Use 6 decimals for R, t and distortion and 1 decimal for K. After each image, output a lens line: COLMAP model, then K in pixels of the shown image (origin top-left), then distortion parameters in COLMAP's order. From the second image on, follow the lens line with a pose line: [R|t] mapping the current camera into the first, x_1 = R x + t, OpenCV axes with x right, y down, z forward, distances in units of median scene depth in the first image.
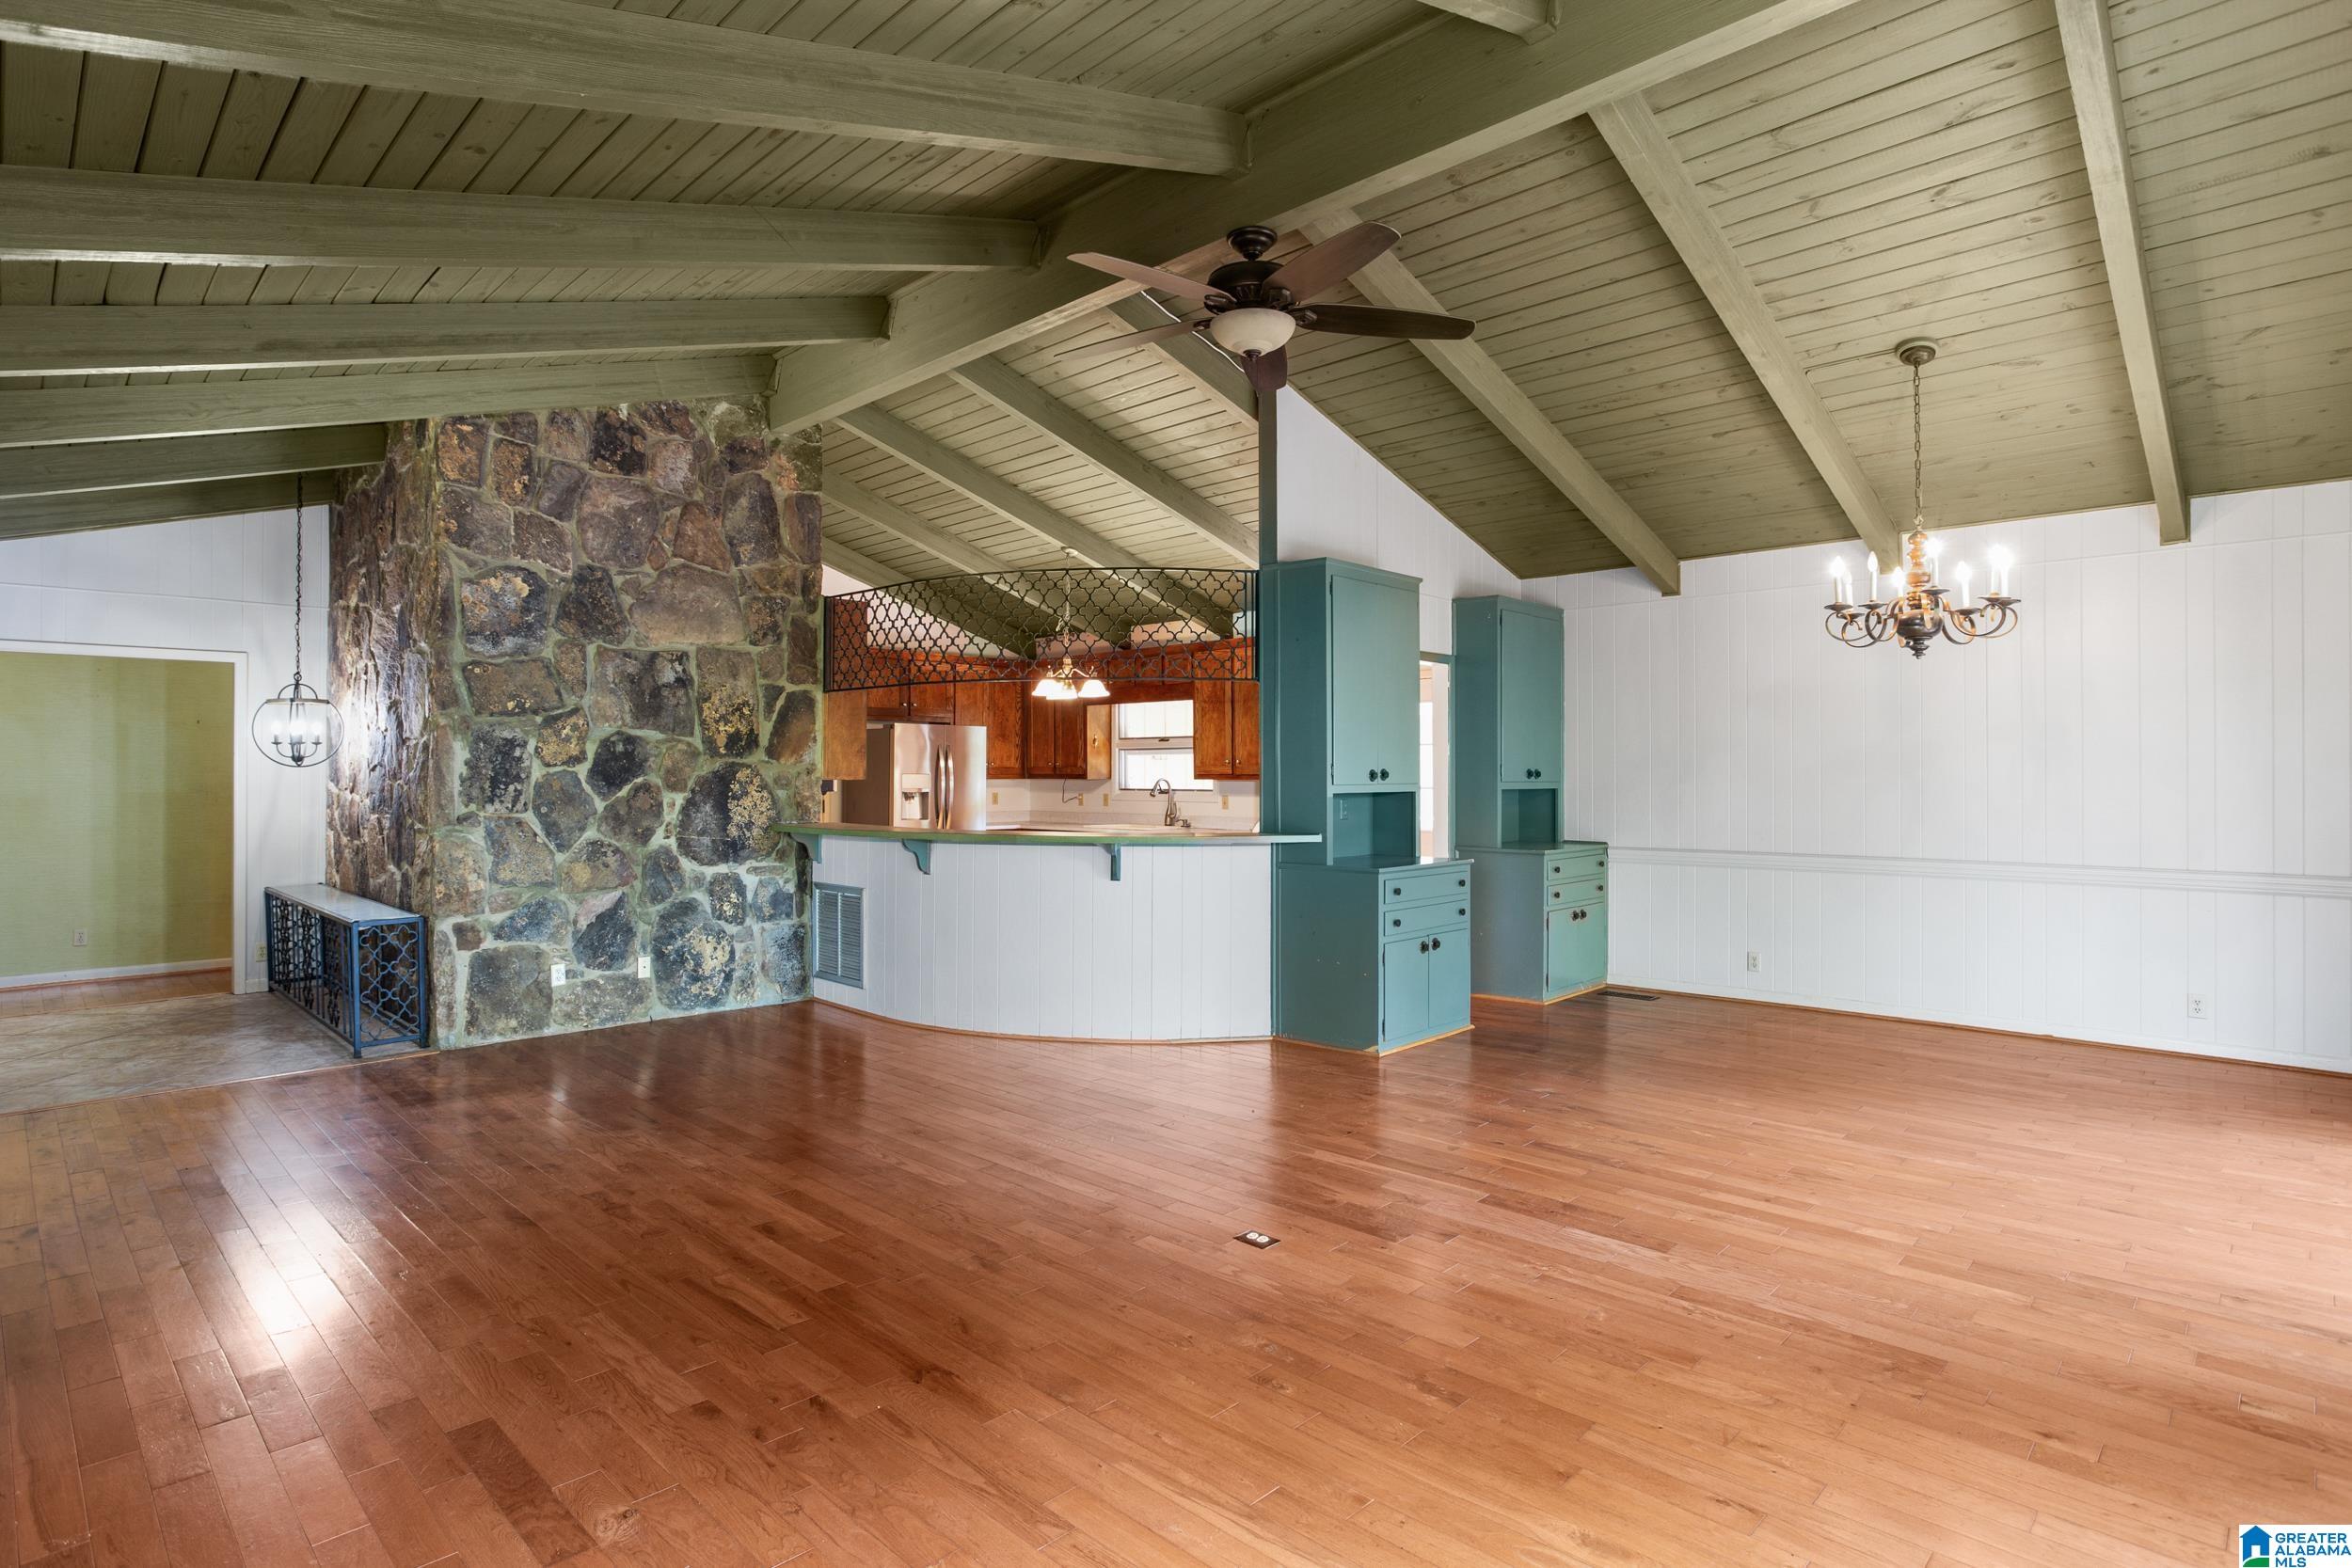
lens RADIAL K [[1199.6, 0, 1156.7], [0, 1199.6, 775.6], [0, 0, 1]] dist [-0.031118, 0.025371]
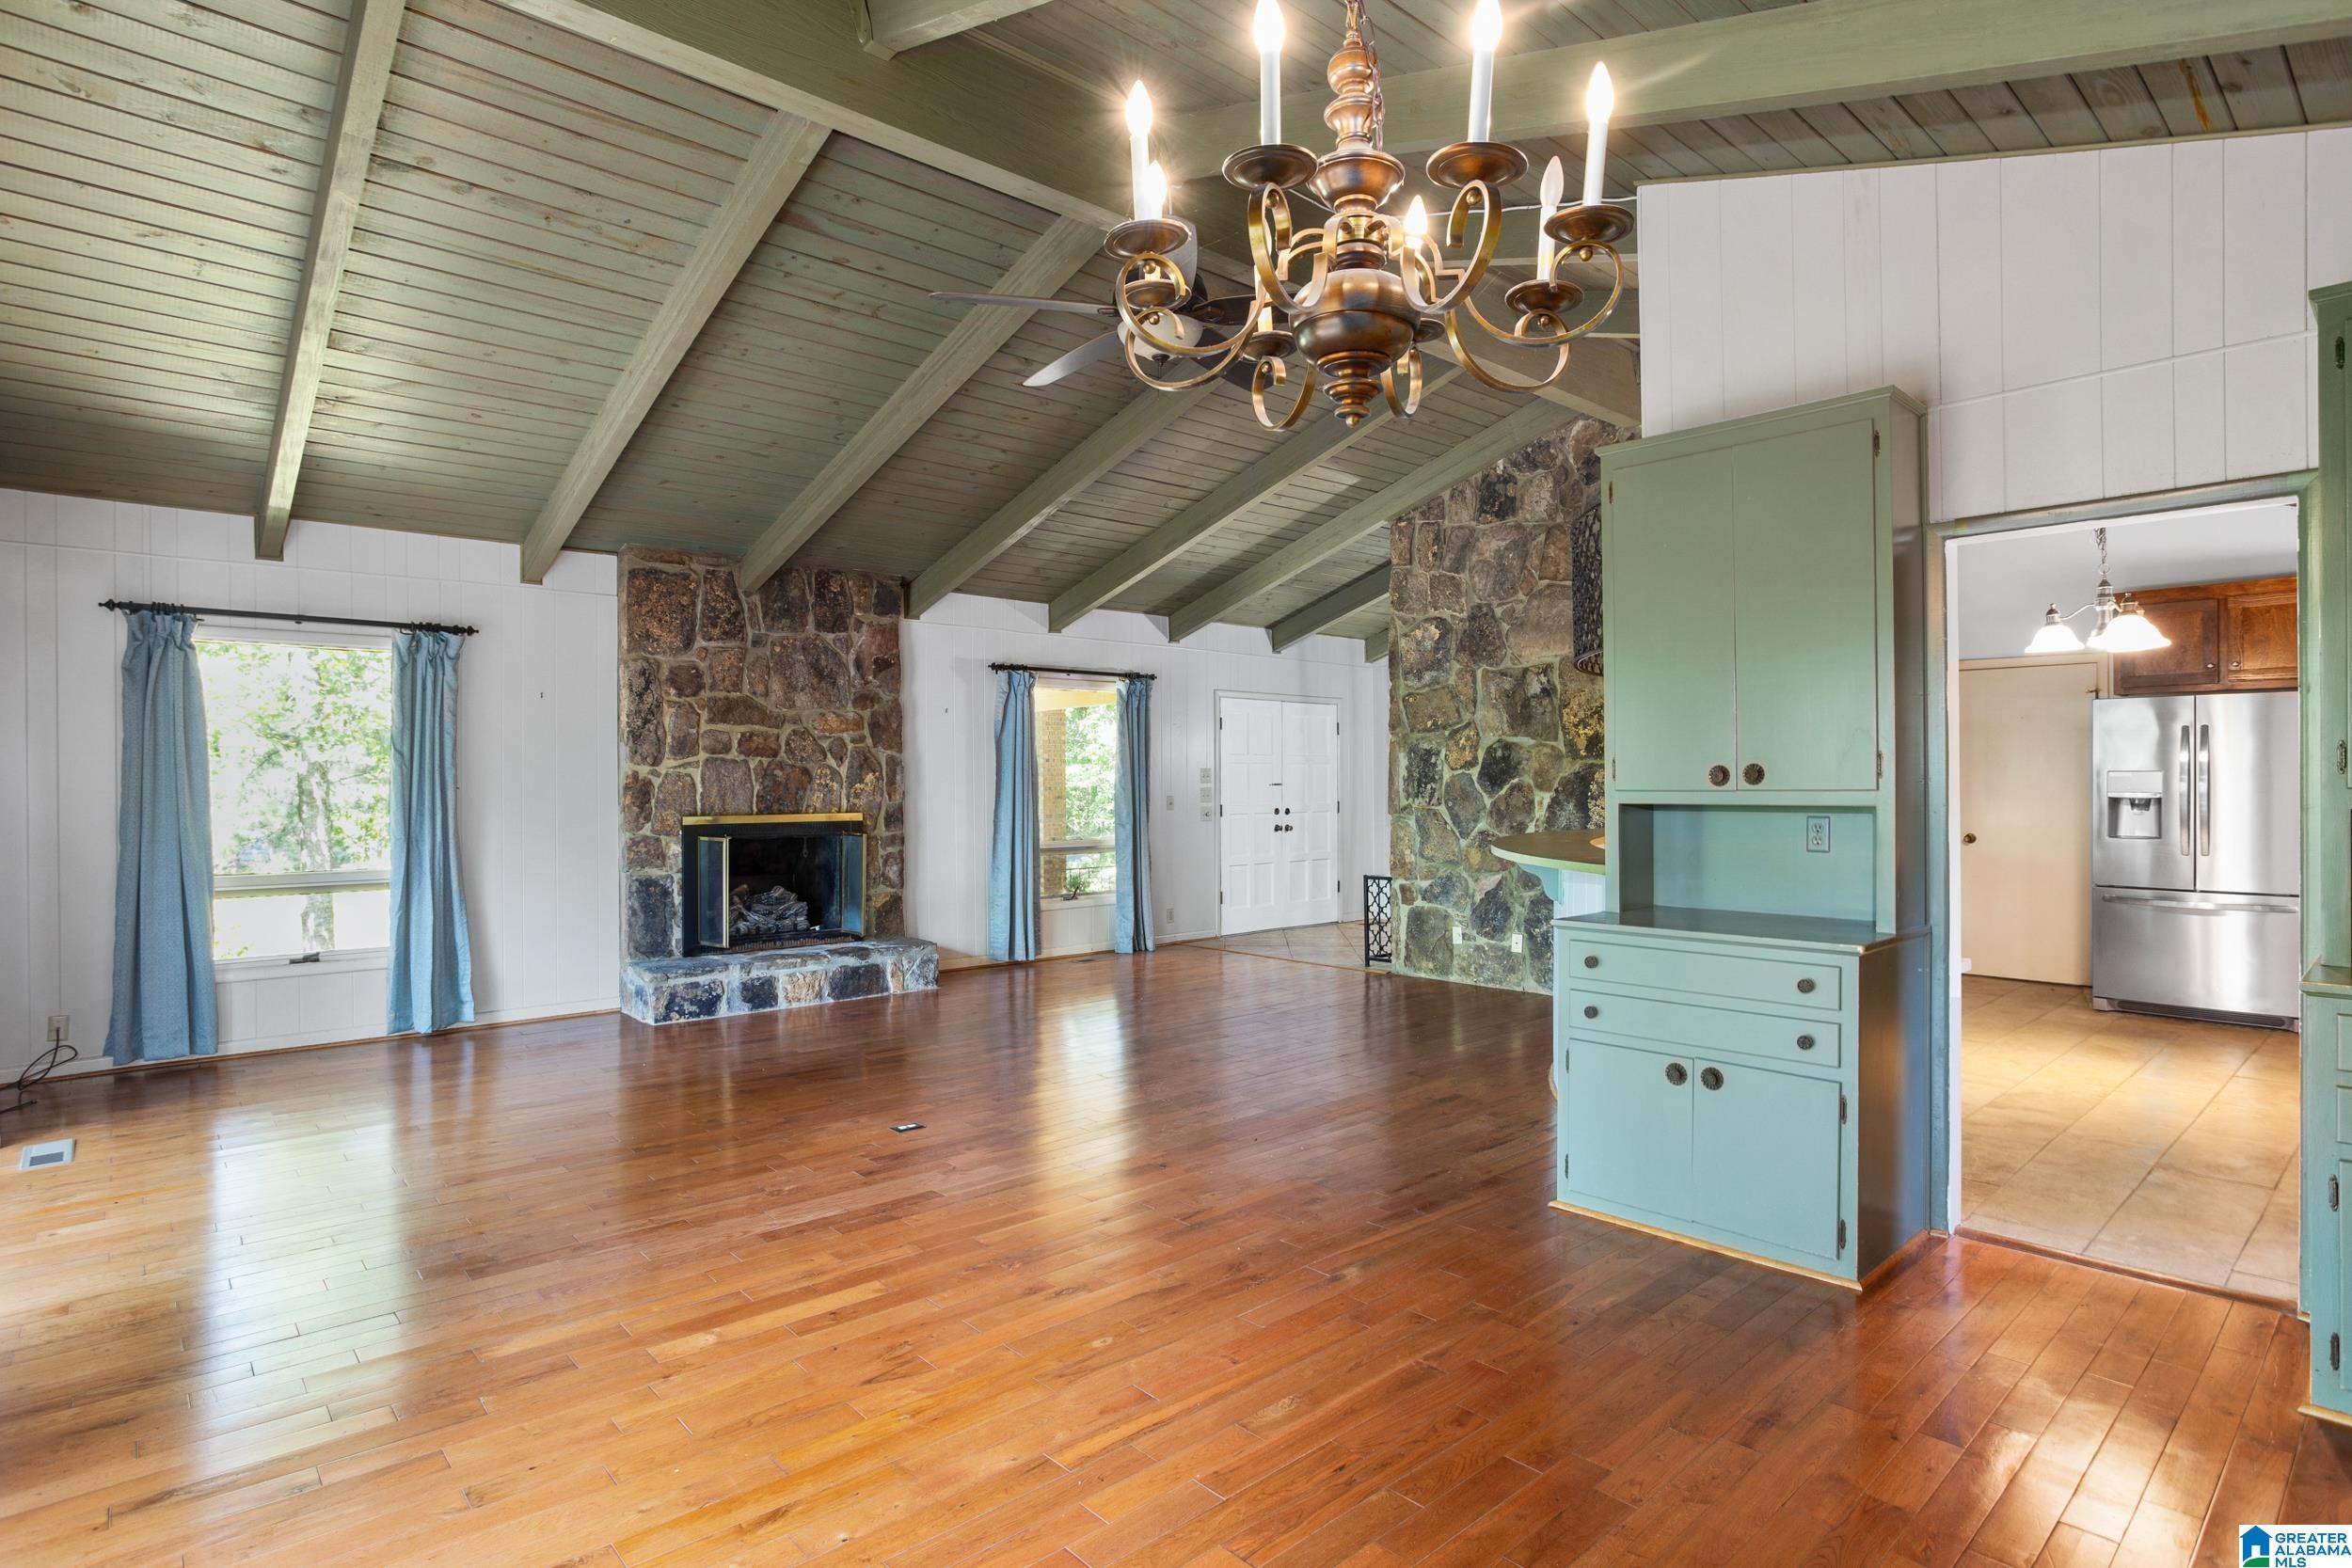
lens RADIAL K [[1199.6, 0, 1156.7], [0, 1199.6, 775.6], [0, 0, 1]] dist [-0.031118, 0.025371]
pose [[-0.038373, -0.000344, -0.999263, 0.754899], [0.006622, 0.999978, -0.000599, -0.002792], [0.999242, -0.006640, -0.038370, 0.715489]]
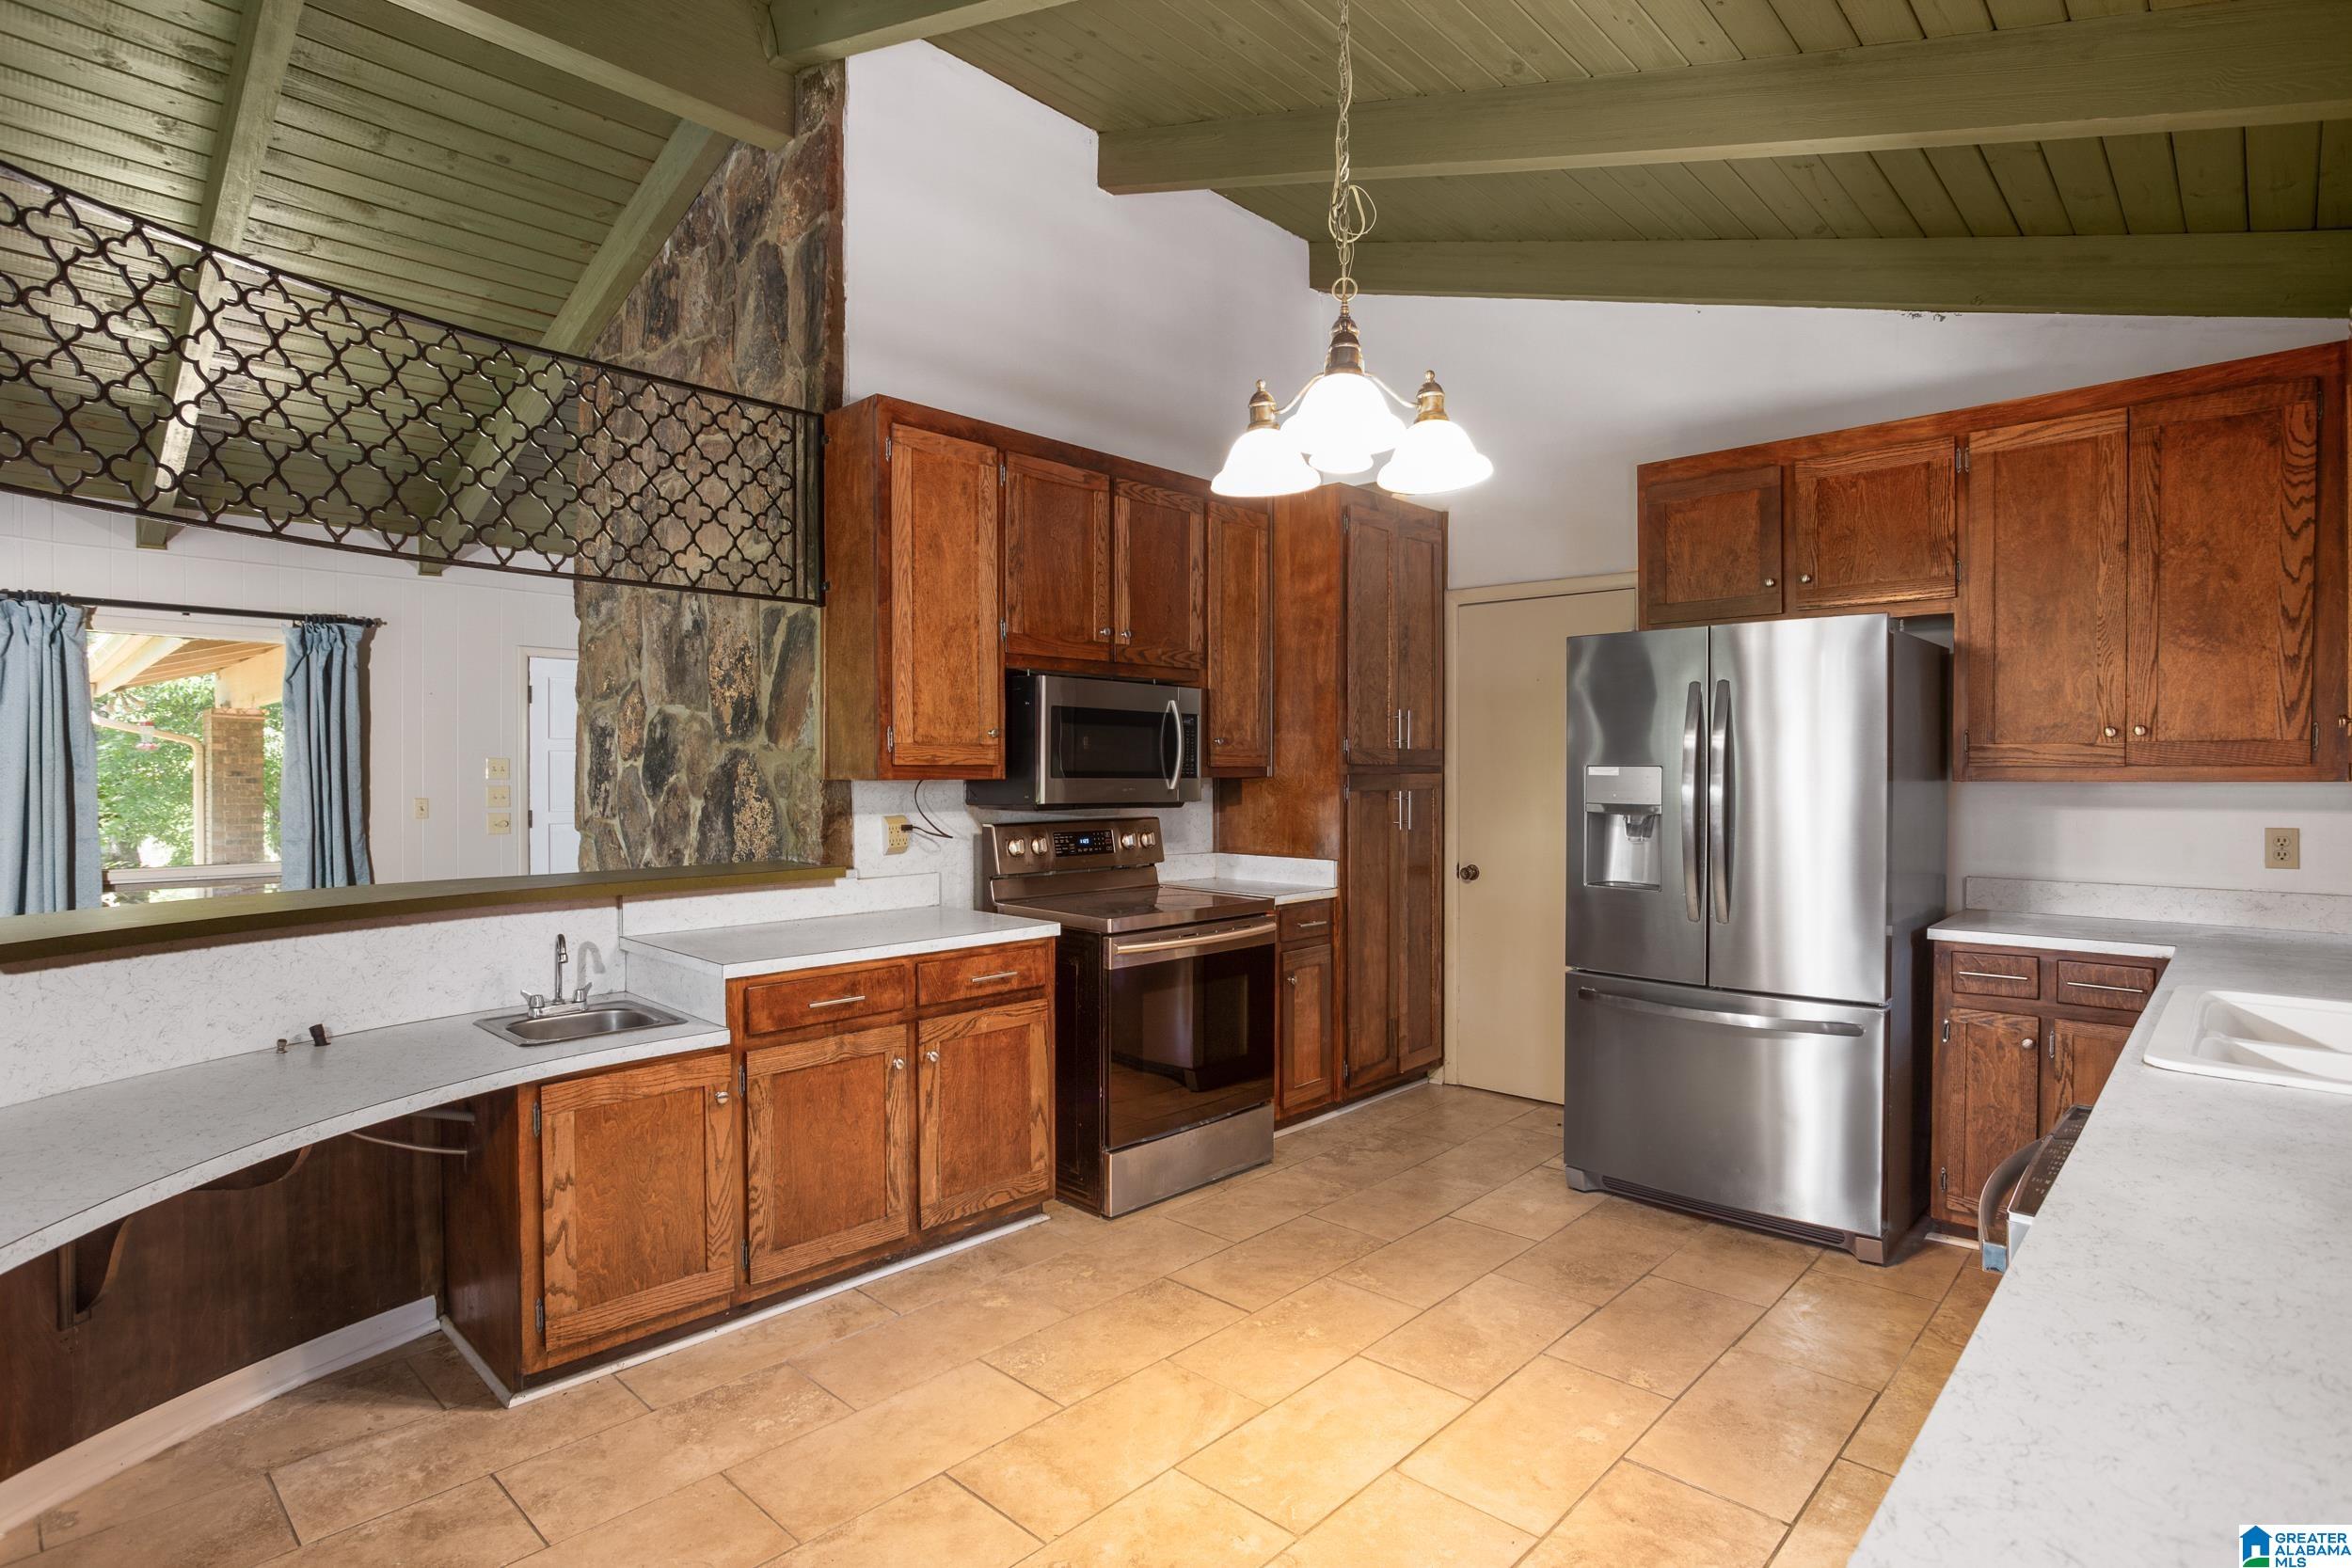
lens RADIAL K [[1138.0, 0, 1112.4], [0, 1138.0, 777.1], [0, 0, 1]] dist [-0.000089, 0.000058]
pose [[0.017814, 0.004139, -0.999833, 0.230348], [0.001100, 0.999991, 0.004160, 0.000494], [0.999841, -0.001174, 0.017809, 1.272025]]
